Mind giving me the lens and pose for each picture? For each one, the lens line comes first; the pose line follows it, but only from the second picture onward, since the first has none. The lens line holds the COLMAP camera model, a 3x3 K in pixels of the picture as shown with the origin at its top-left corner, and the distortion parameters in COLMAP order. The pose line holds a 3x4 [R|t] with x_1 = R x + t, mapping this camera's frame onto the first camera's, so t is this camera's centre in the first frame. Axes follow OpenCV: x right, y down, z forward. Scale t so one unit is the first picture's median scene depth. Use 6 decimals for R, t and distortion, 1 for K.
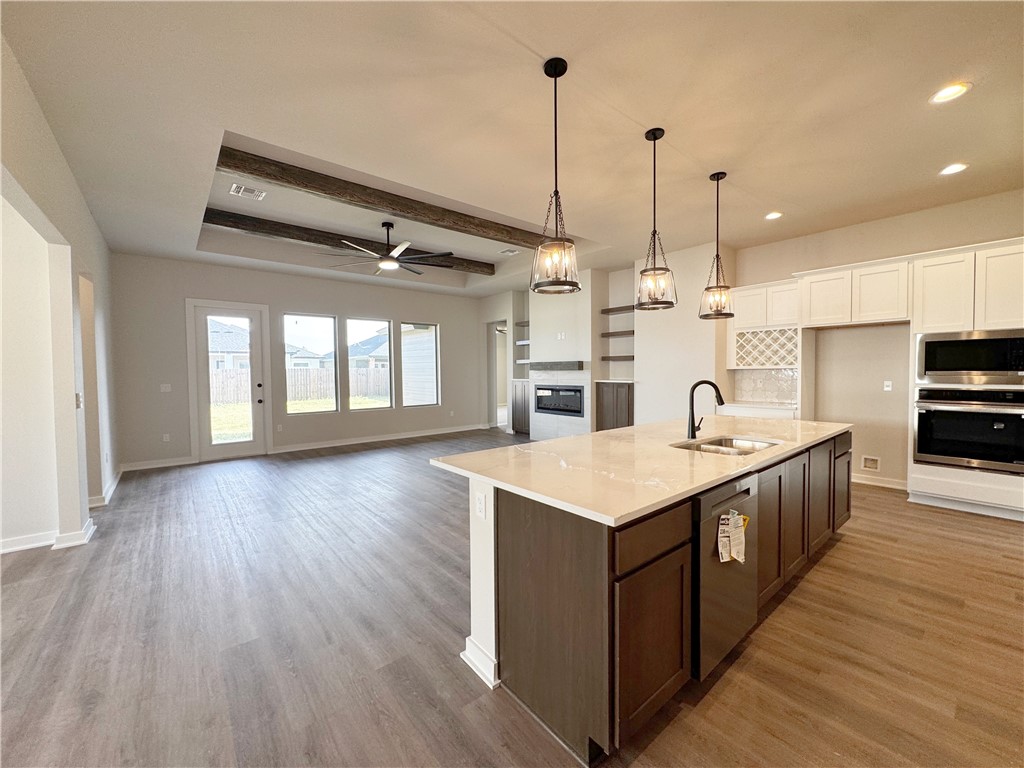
lens RADIAL K [[408.1, 0, 512.7], [0, 408.1, 383.4], [0, 0, 1]] dist [-0.002461, 0.000599]
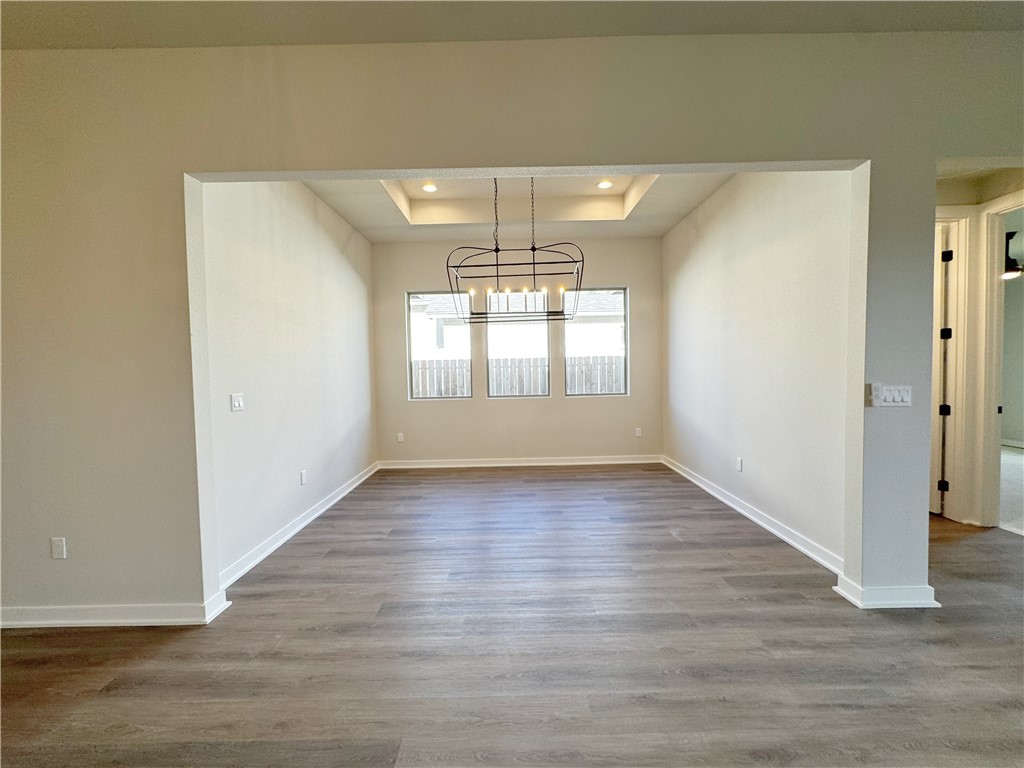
lens RADIAL K [[408.1, 0, 512.7], [0, 408.1, 383.4], [0, 0, 1]] dist [-0.002461, 0.000599]
pose [[-0.640254, 0.053524, -0.766296, -0.093282], [0.003510, 0.997763, 0.066759, -0.010324], [0.768155, 0.040053, -0.639010, 0.473669]]
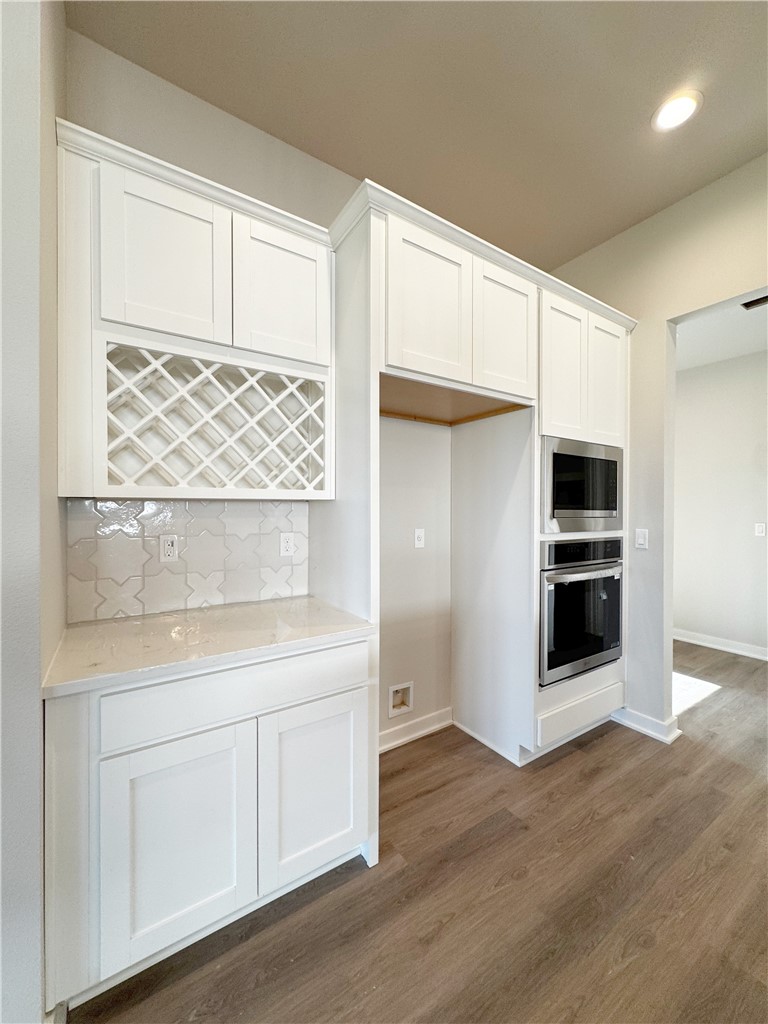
lens RADIAL K [[408.1, 0, 385.4], [0, 408.1, 512.0], [0, 0, 1]] dist [-0.002461, 0.000599]
pose [[0.108719, 0.001228, 0.994072, 0.272711], [0.026676, 0.999636, -0.004152, -0.017526], [-0.993715, 0.026969, 0.108647, 0.668118]]
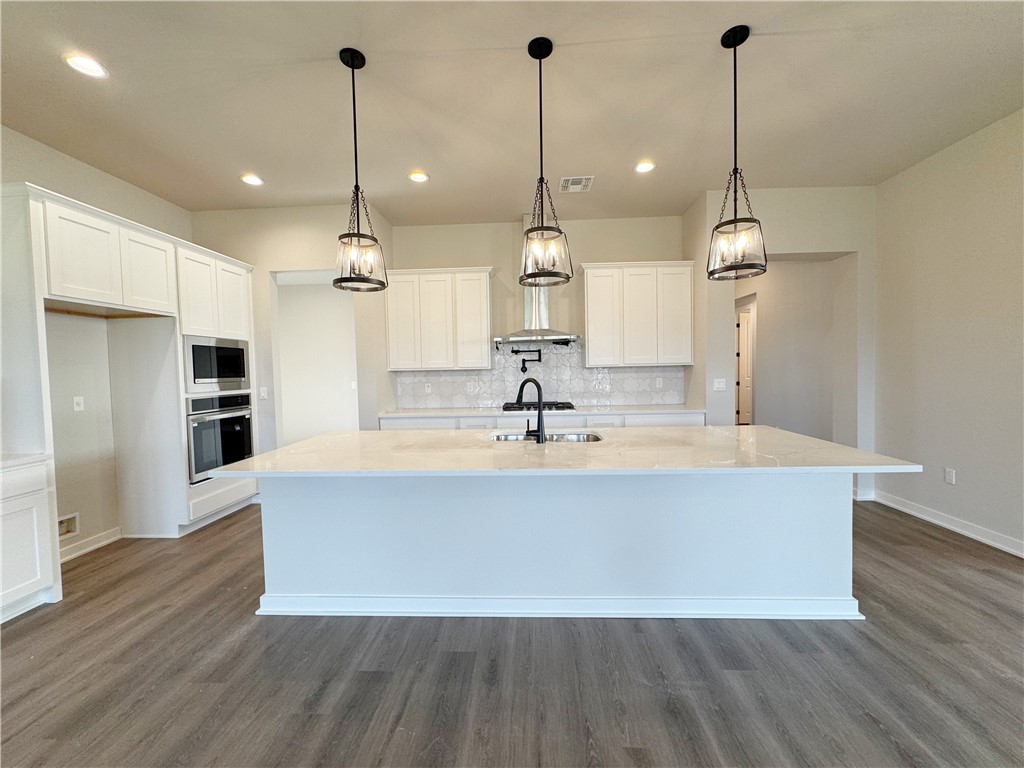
lens RADIAL K [[408.1, 0, 512.7], [0, 408.1, 383.4], [0, 0, 1]] dist [-0.002461, 0.000599]
pose [[-0.738161, 0.000983, 0.674624, -0.047458], [0.049099, 0.997425, 0.052270, -0.018541], [-0.672836, 0.071707, -0.736308, 0.684752]]
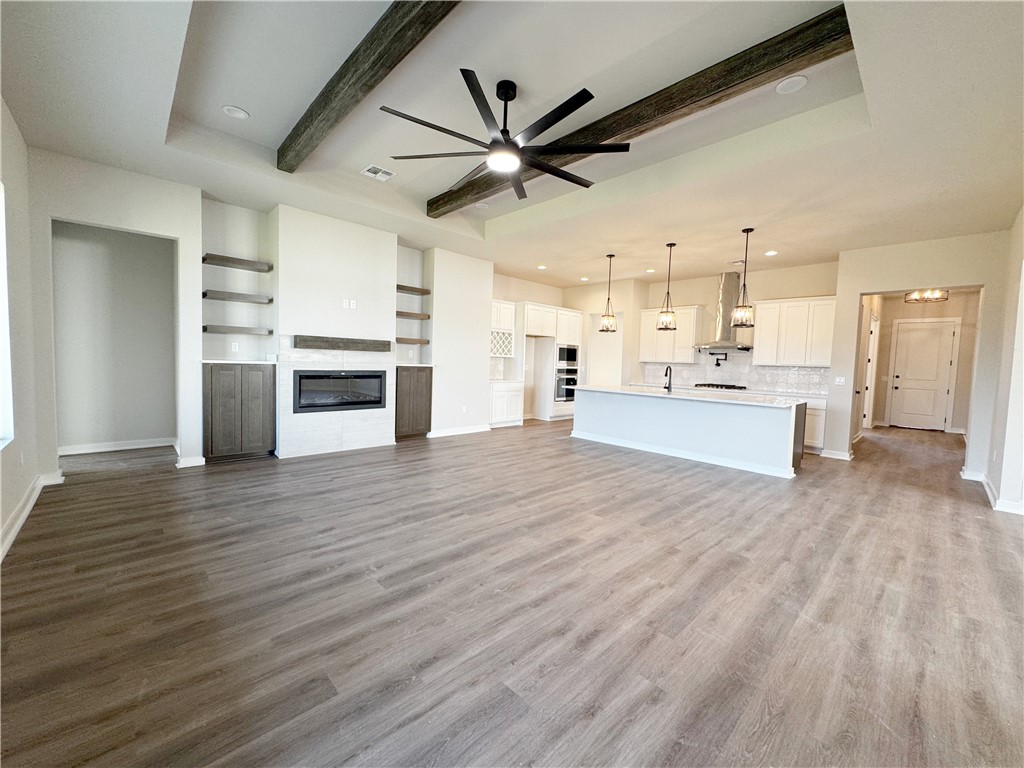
lens RADIAL K [[408.6, 0, 512.0], [0, 408.6, 384.0], [0, 0, 1]] dist [-0.002150, 0.000048]
pose [[-0.069764, -0.049930, 0.996313, -0.700886], [0.000343, 0.998745, 0.050076, -0.008451], [-0.997563, 0.003835, -0.069659, 0.817126]]
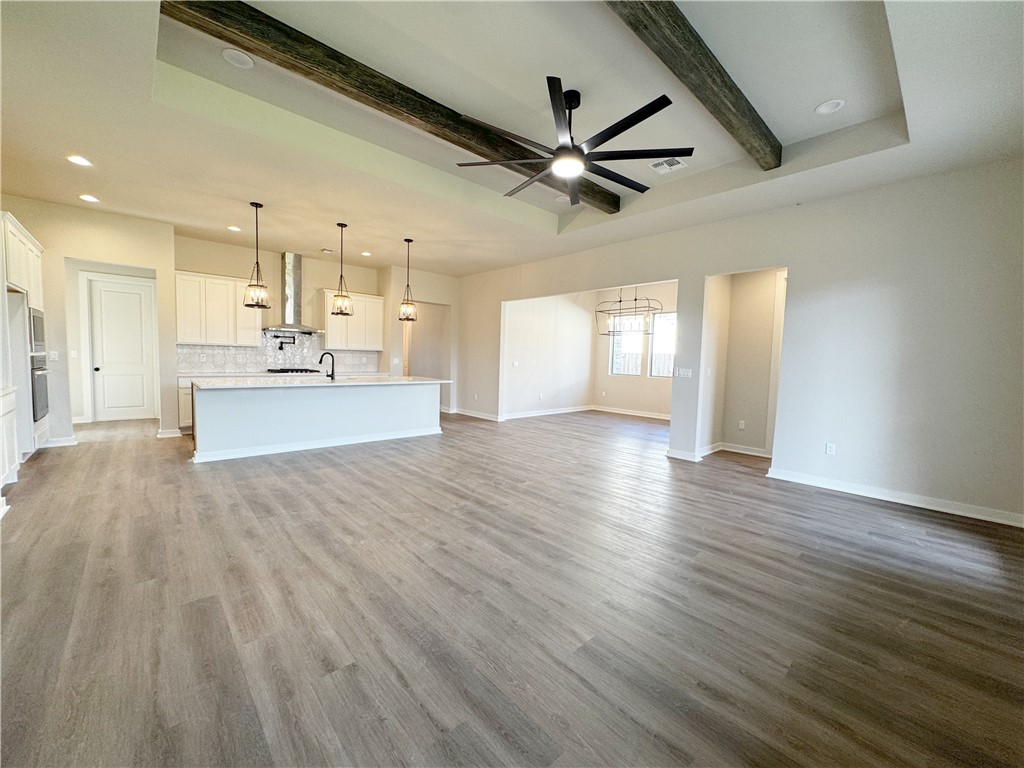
lens RADIAL K [[408.1, 0, 512.7], [0, 408.1, 383.4], [0, 0, 1]] dist [-0.002461, 0.000599]
pose [[-0.998689, -0.015202, -0.048871, -0.158547], [-0.019821, 0.995234, 0.095484, -0.027805], [0.047187, 0.096327, -0.994231, 1.279032]]
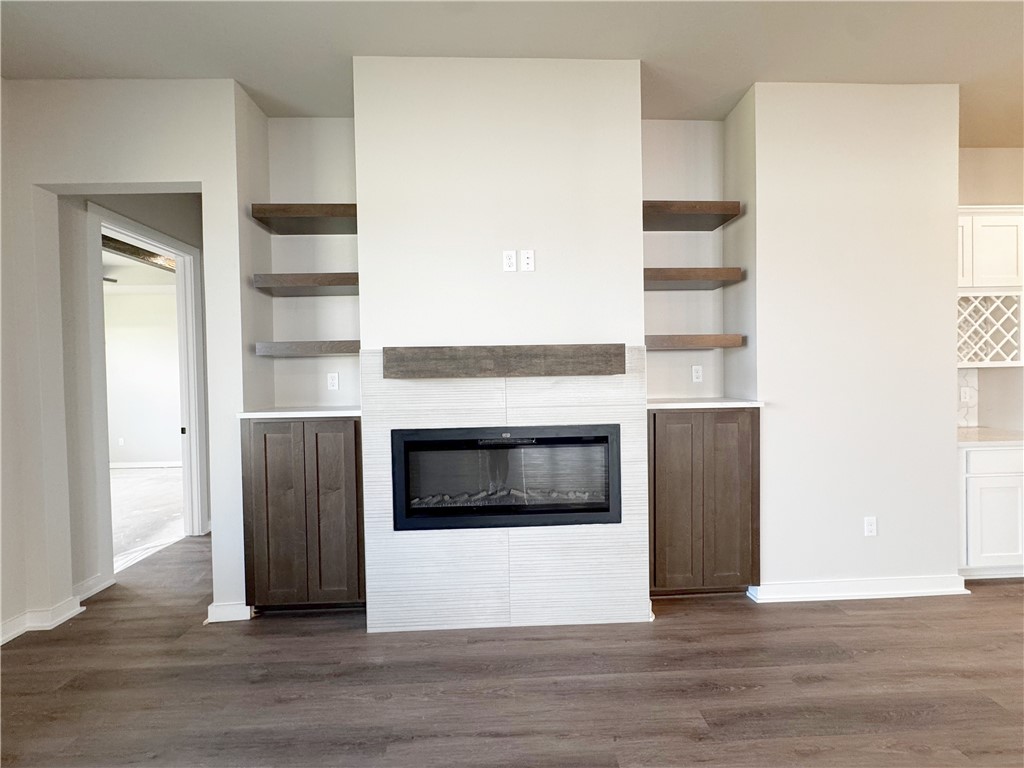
lens RADIAL K [[408.6, 0, 512.0], [0, 408.6, 384.0], [0, 0, 1]] dist [-0.002150, 0.000048]
pose [[0.611500, -0.014841, 0.791105, -0.130998], [0.039481, 0.999151, -0.011773, -0.024981], [-0.790258, 0.038433, 0.611567, 0.889713]]
